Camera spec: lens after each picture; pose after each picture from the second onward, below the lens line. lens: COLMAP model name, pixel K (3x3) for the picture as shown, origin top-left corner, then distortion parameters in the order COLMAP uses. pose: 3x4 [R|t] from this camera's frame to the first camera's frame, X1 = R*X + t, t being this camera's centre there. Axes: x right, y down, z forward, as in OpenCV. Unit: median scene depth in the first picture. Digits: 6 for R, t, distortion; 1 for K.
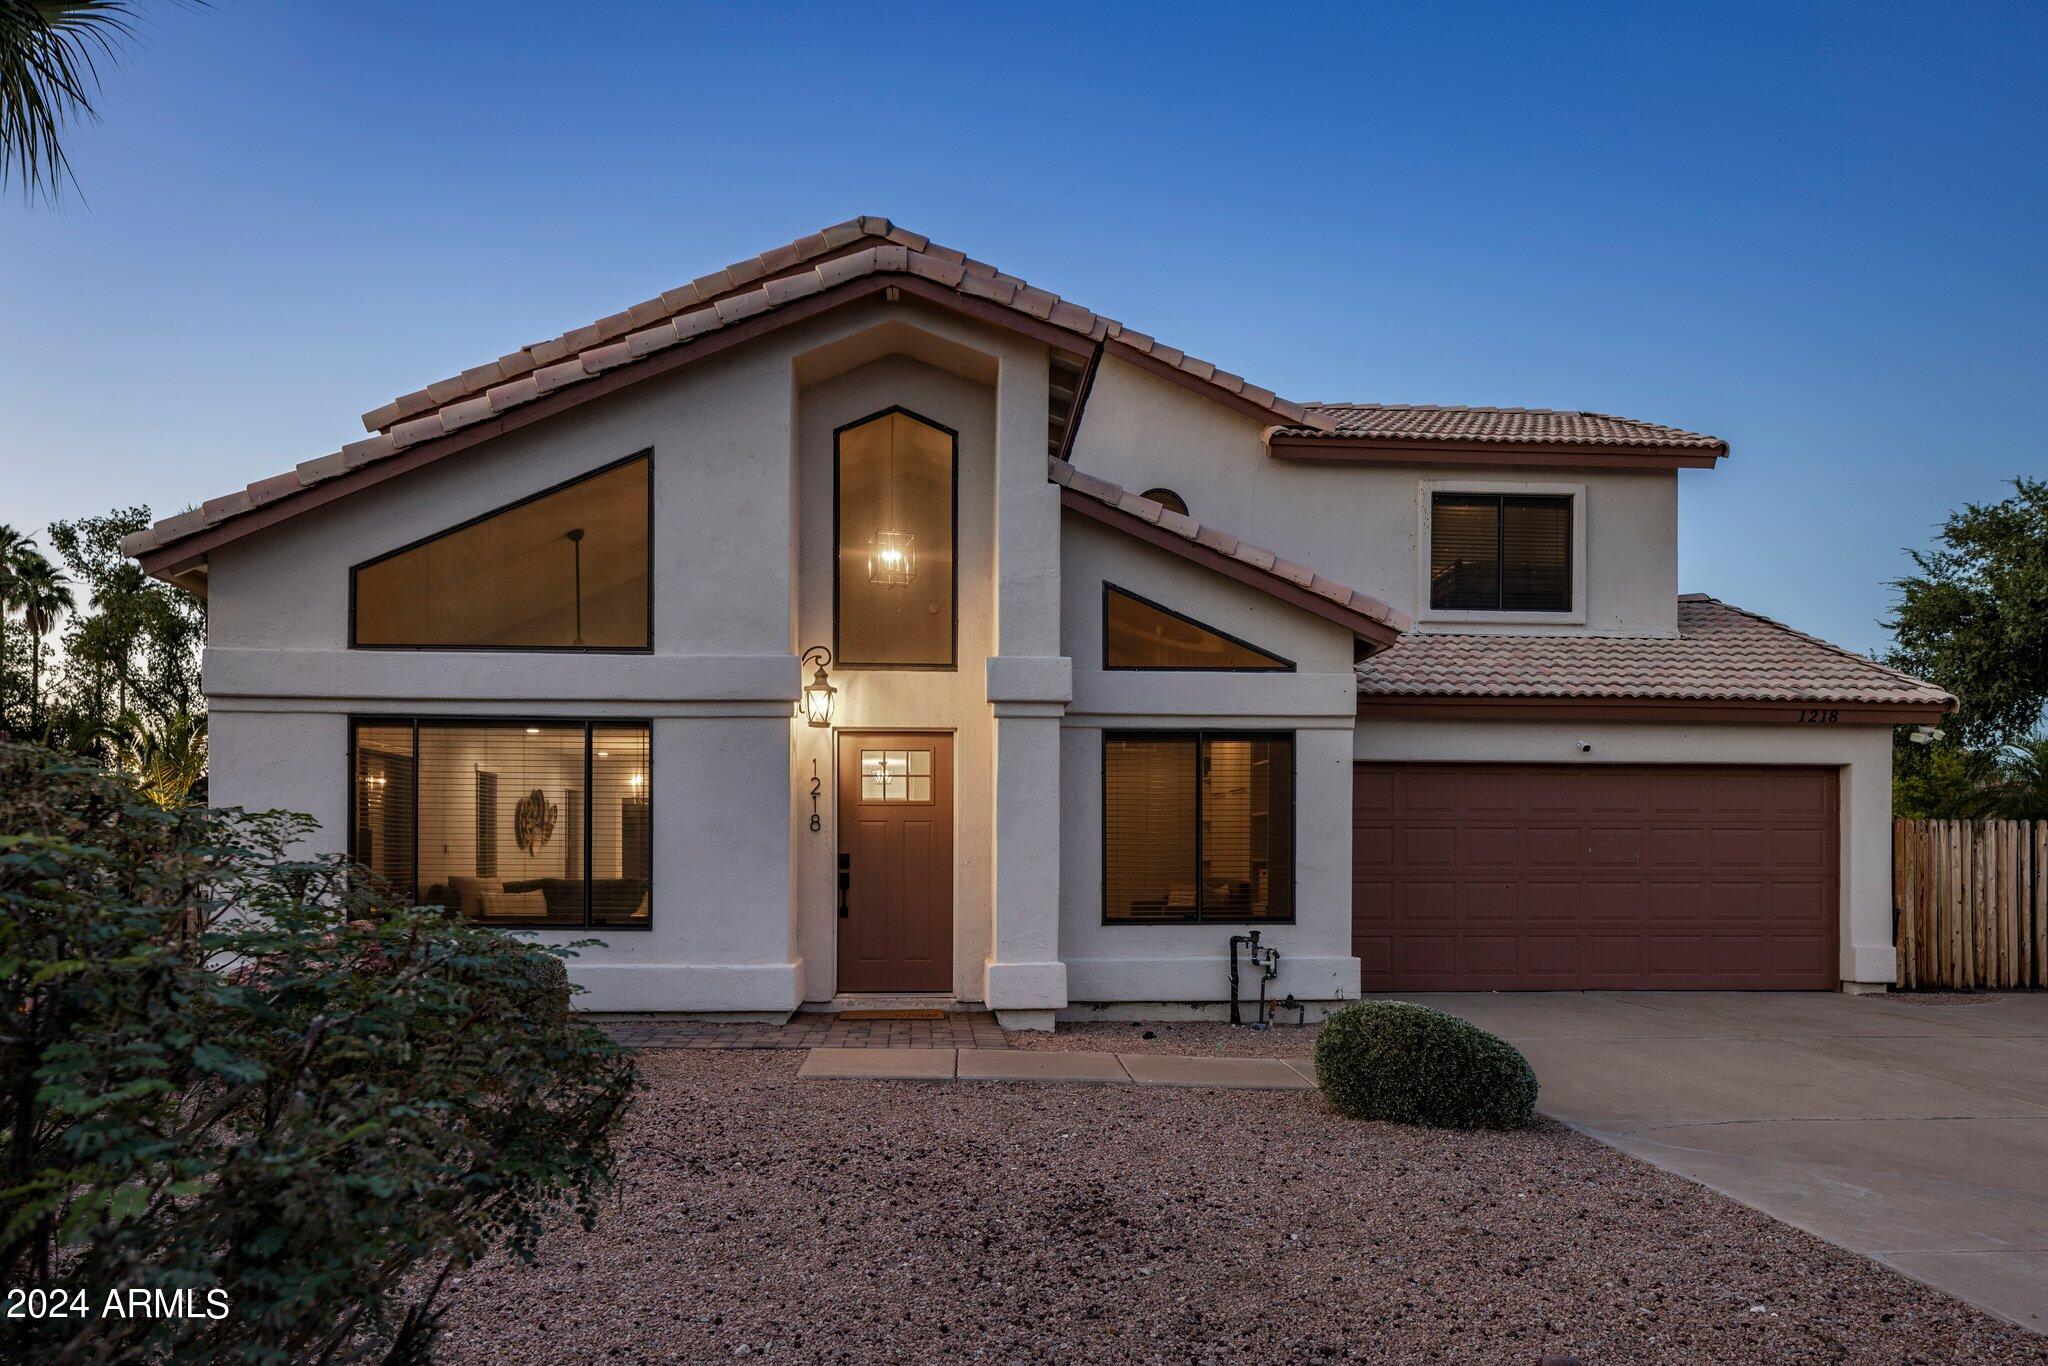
lens RADIAL K [[1359.0, 0, 991.3], [0, 1359.0, 712.6], [0, 0, 1]] dist [-0.008218, -0.001383]
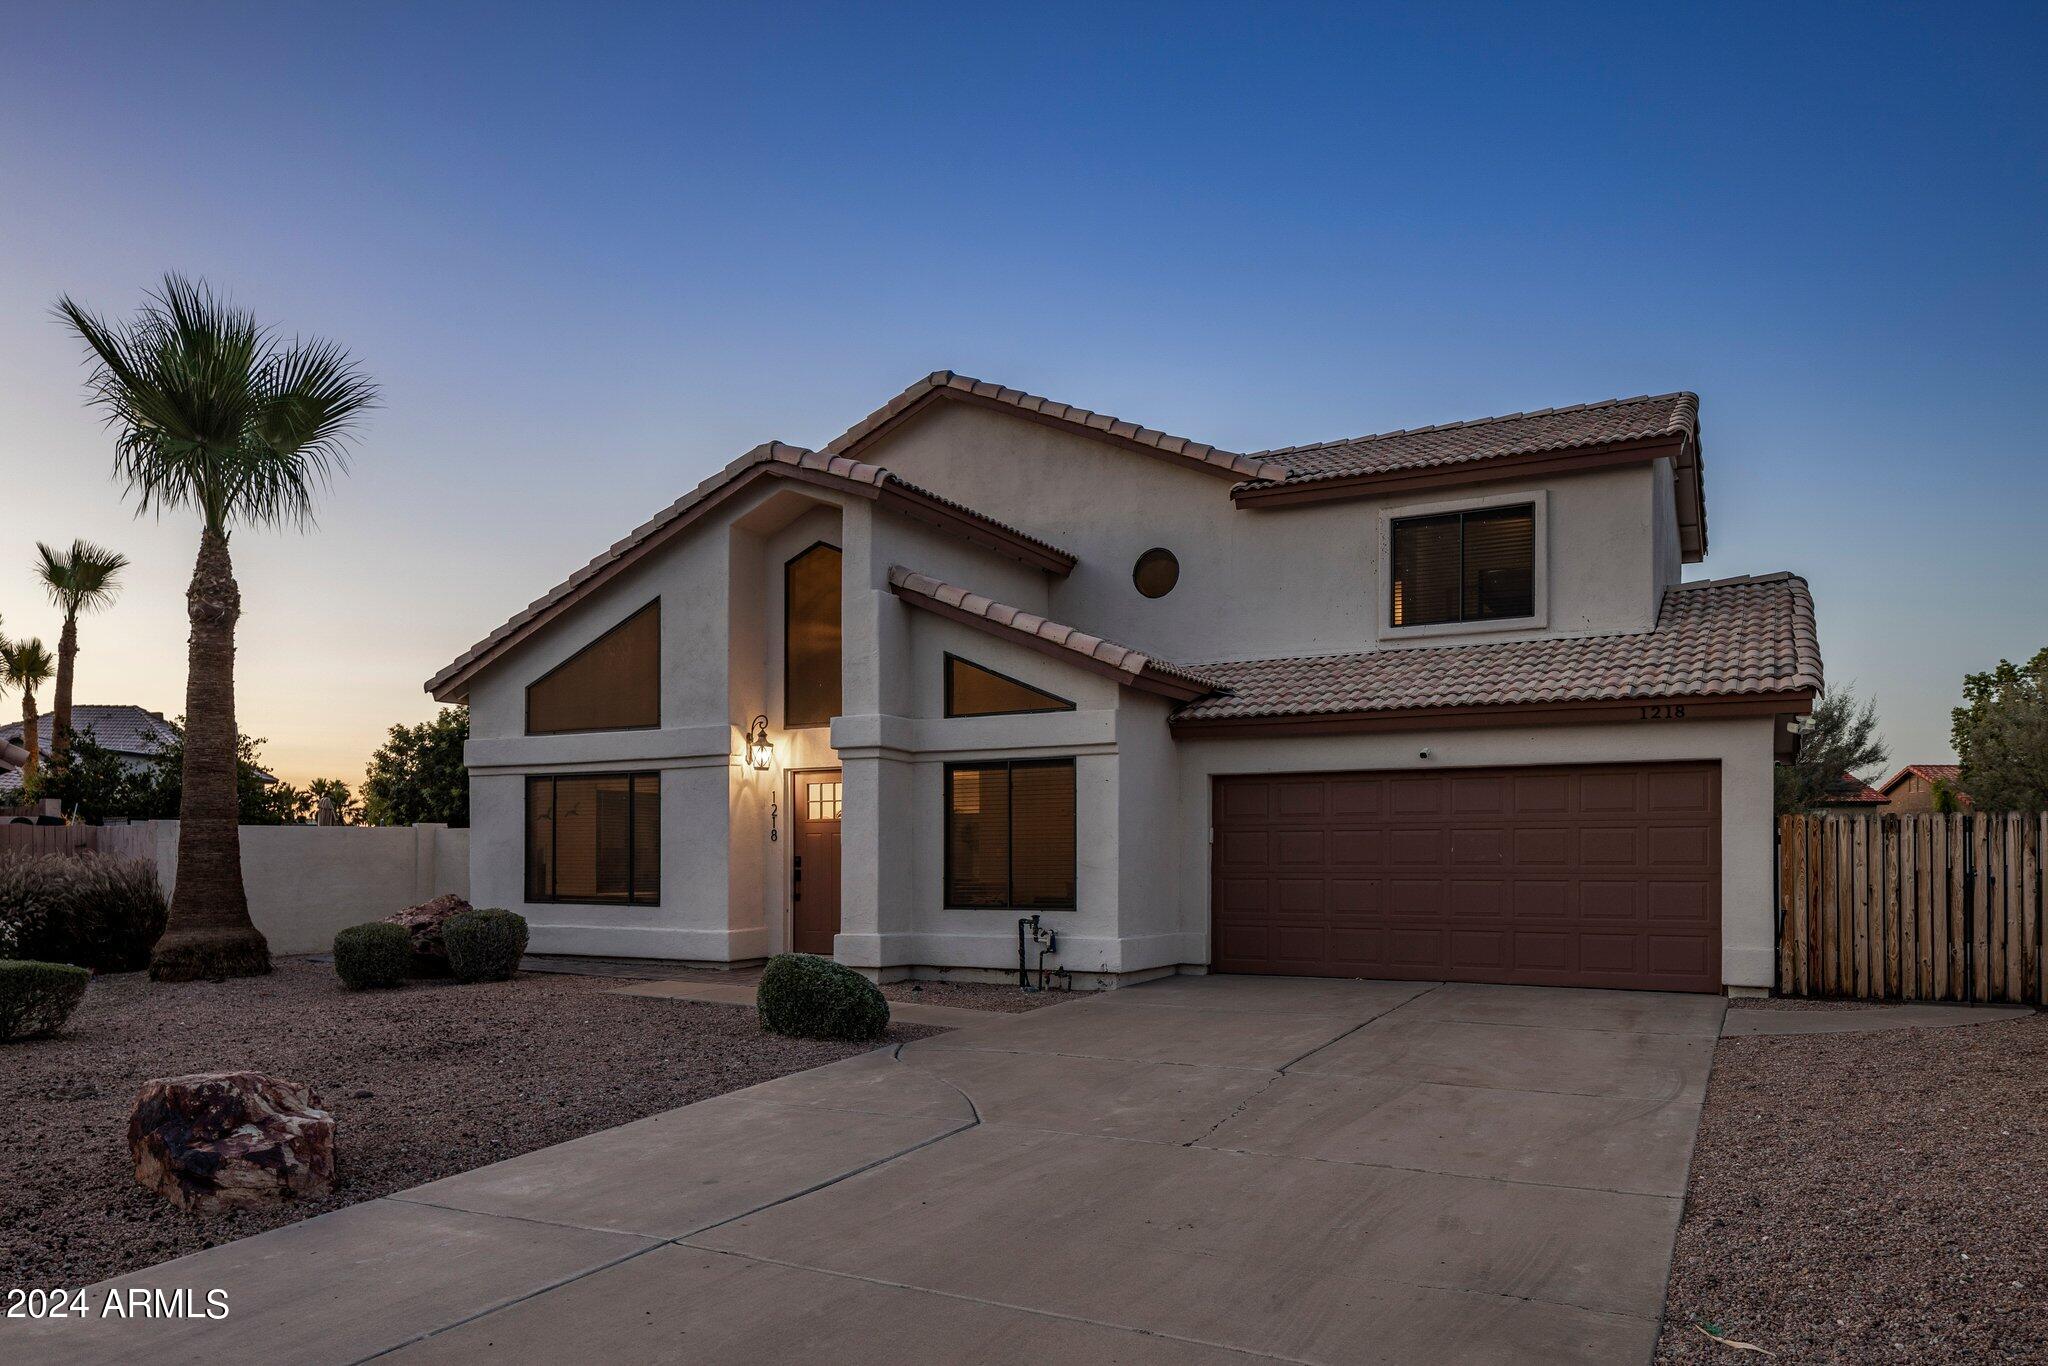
lens RADIAL K [[1367.3, 0, 1017.4], [0, 1367.3, 656.8], [0, 0, 1]] dist [-0.006010, -0.001211]
pose [[0.848829, -0.081043, -0.522419, 0.768162], [0.059330, 0.996541, -0.058193, -0.008032], [0.525328, 0.018401, 0.850701, -0.102983]]
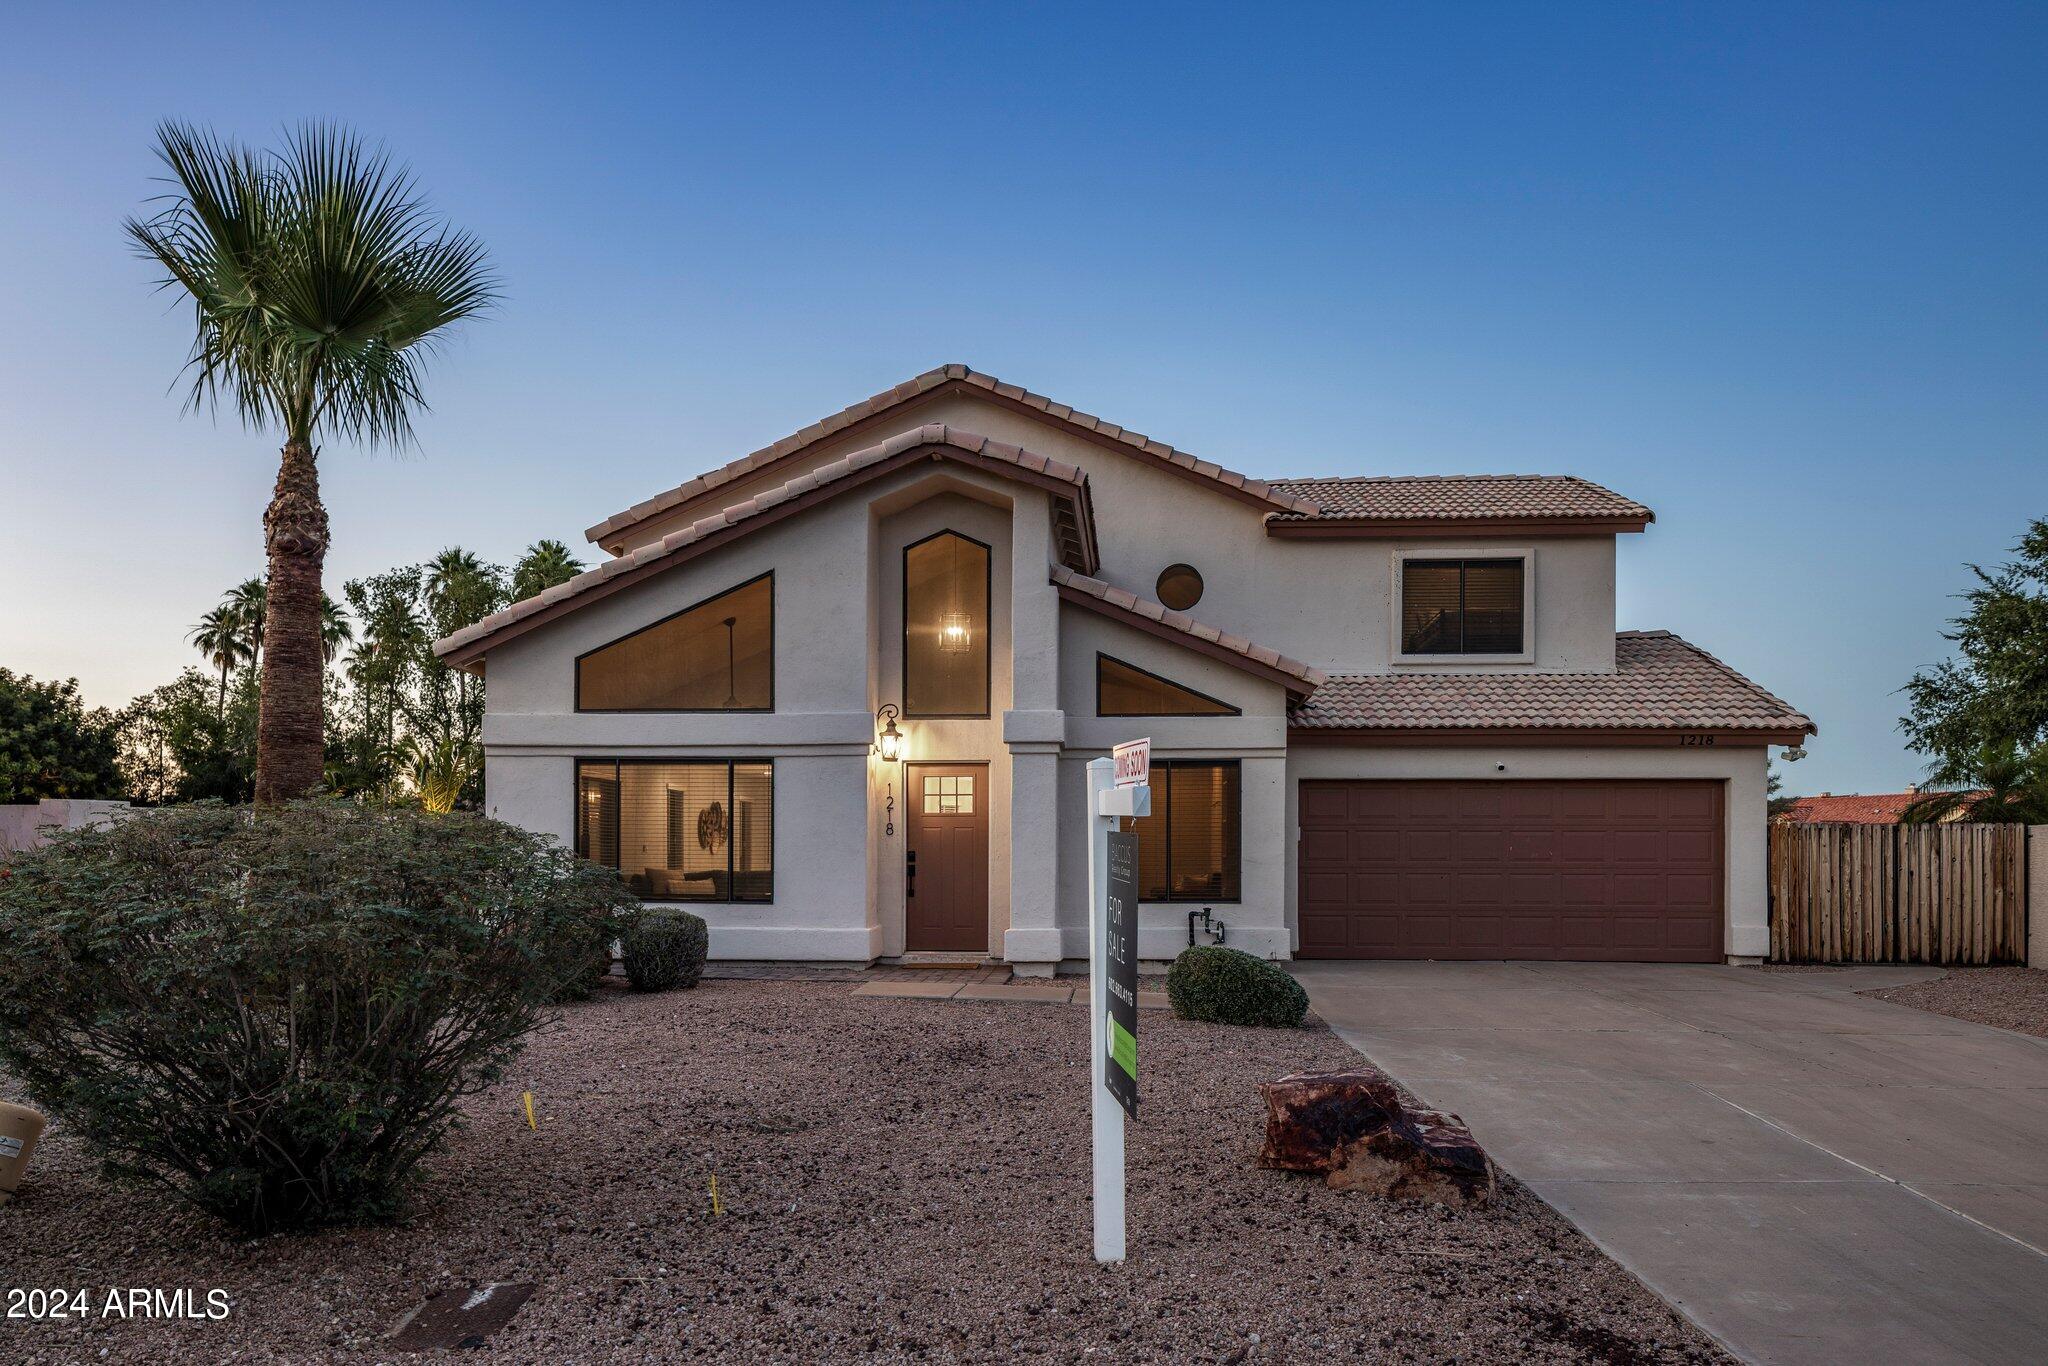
lens RADIAL K [[1367.3, 0, 1017.4], [0, 1367.3, 656.8], [0, 0, 1]] dist [-0.006010, -0.001211]
pose [[0.991071, -0.019203, -0.131944, 0.167265], [0.013904, 0.999064, -0.040964, -0.032512], [0.132607, 0.038764, 0.990410, -0.342179]]
